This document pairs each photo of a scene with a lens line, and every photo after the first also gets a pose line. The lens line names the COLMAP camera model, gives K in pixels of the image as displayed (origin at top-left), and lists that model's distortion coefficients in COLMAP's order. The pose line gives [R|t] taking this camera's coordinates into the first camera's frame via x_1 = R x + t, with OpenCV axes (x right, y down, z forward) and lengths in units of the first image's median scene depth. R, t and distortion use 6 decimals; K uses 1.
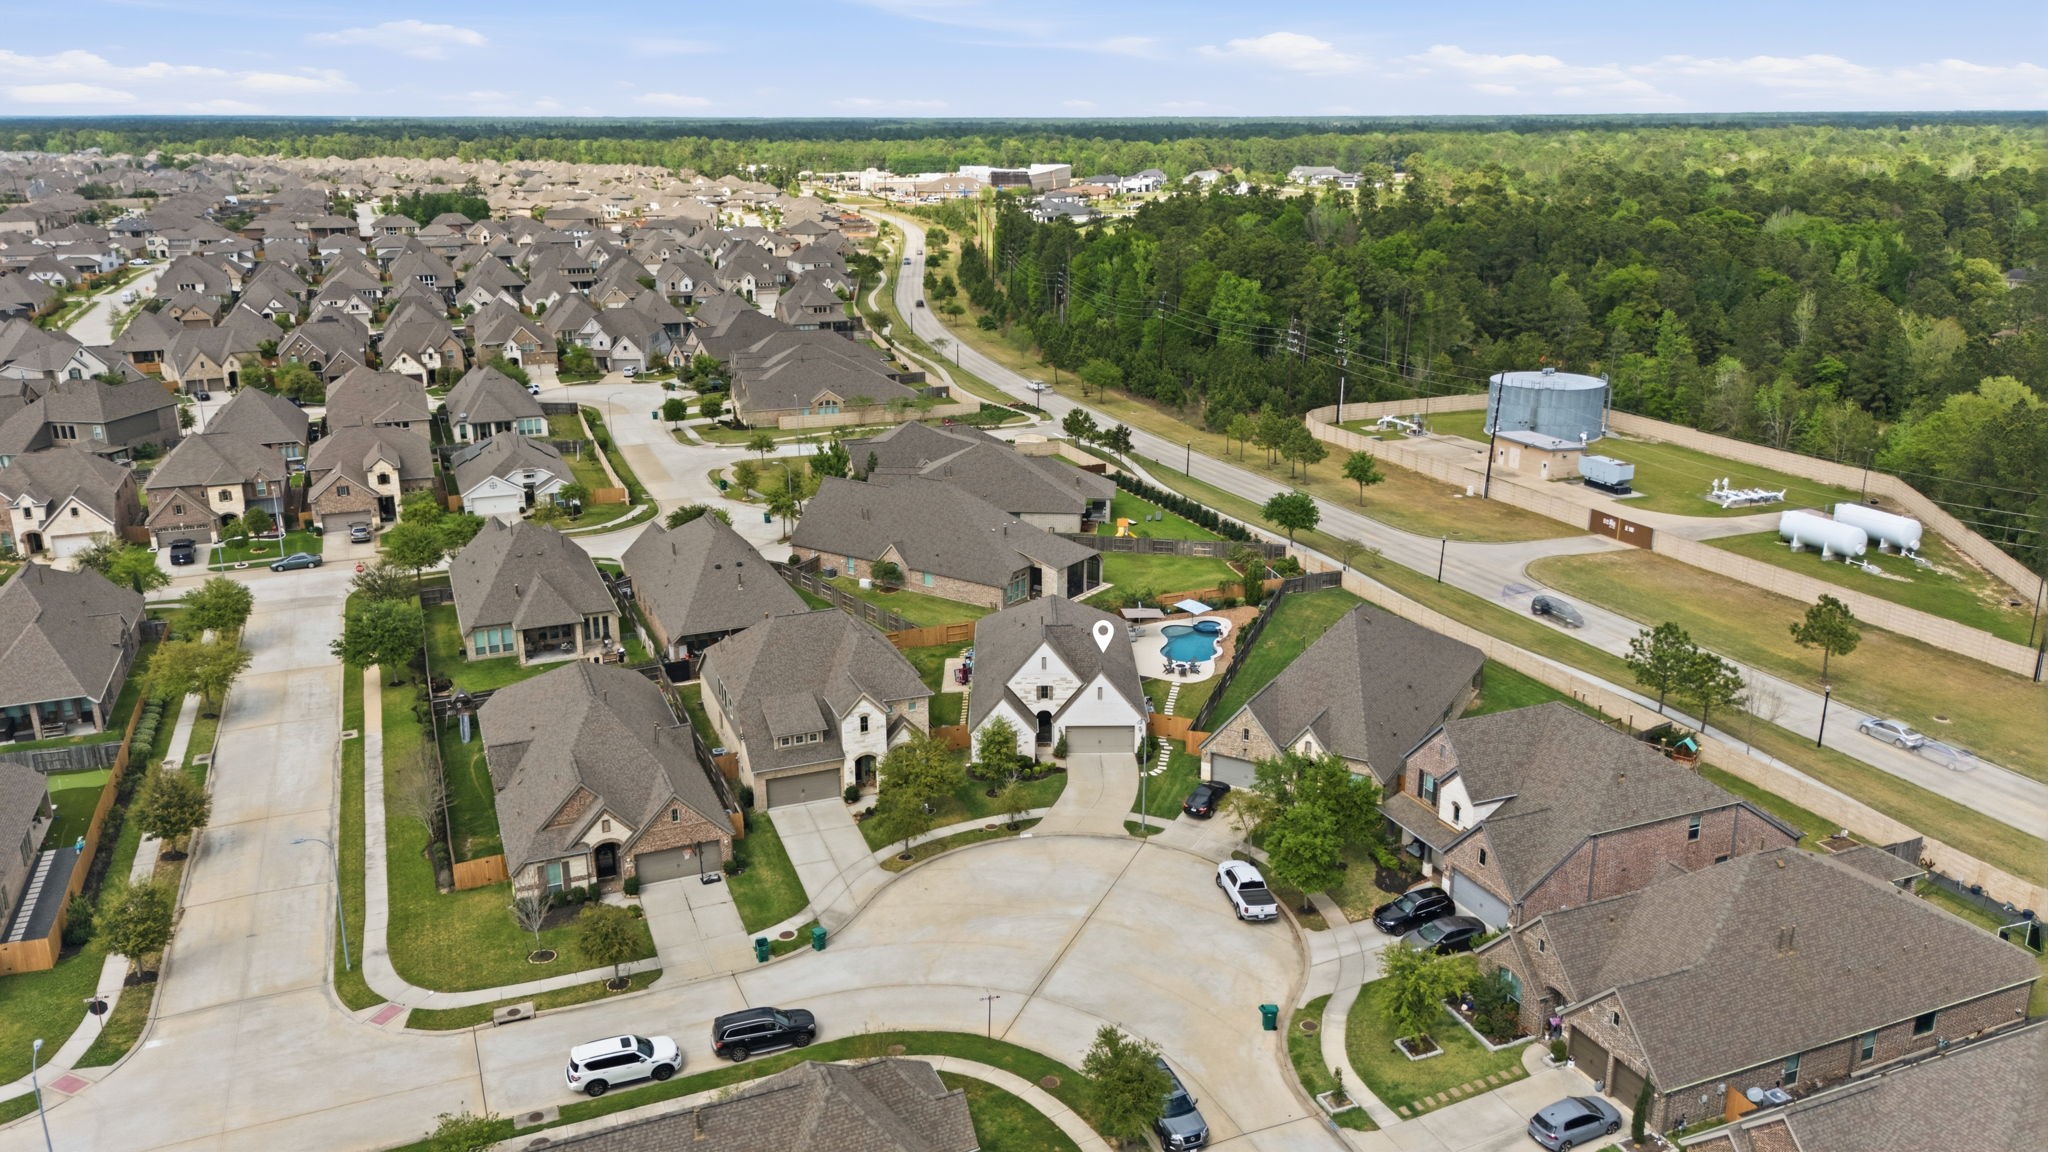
lens RADIAL K [[1509.7, 0, 1030.4], [0, 1509.7, 584.9], [0, 0, 1]] dist [0.071255, -0.067802]
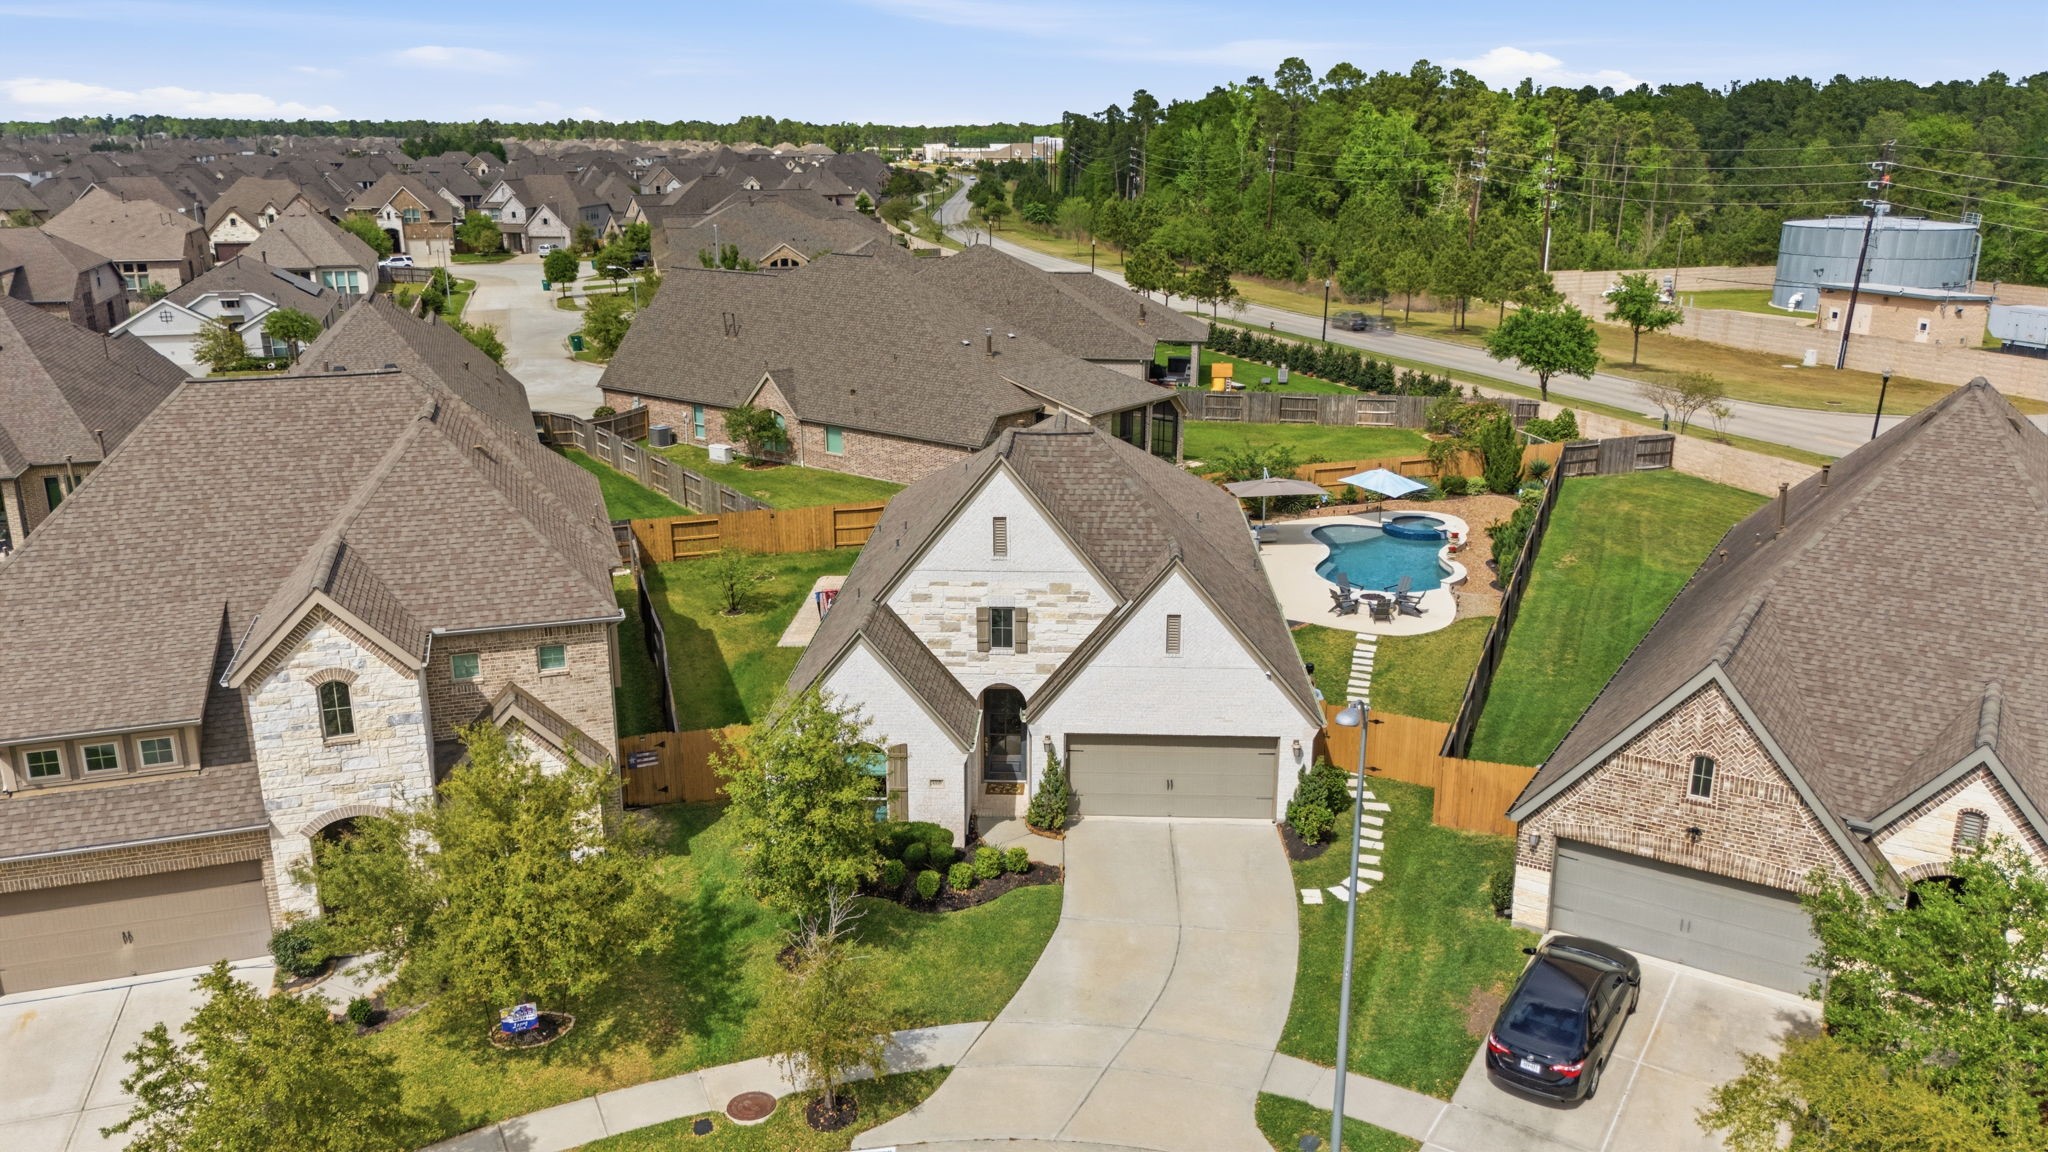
lens RADIAL K [[1487.5, 0, 1024.0], [0, 1487.5, 576.0], [0, 0, 1]] dist [0.024436, 0.000224]
pose [[0.998192, 0.017033, -0.057634, 0.031848], [-0.018106, 0.999671, -0.018158, 0.064664], [0.057306, 0.019169, 0.998173, 0.670970]]
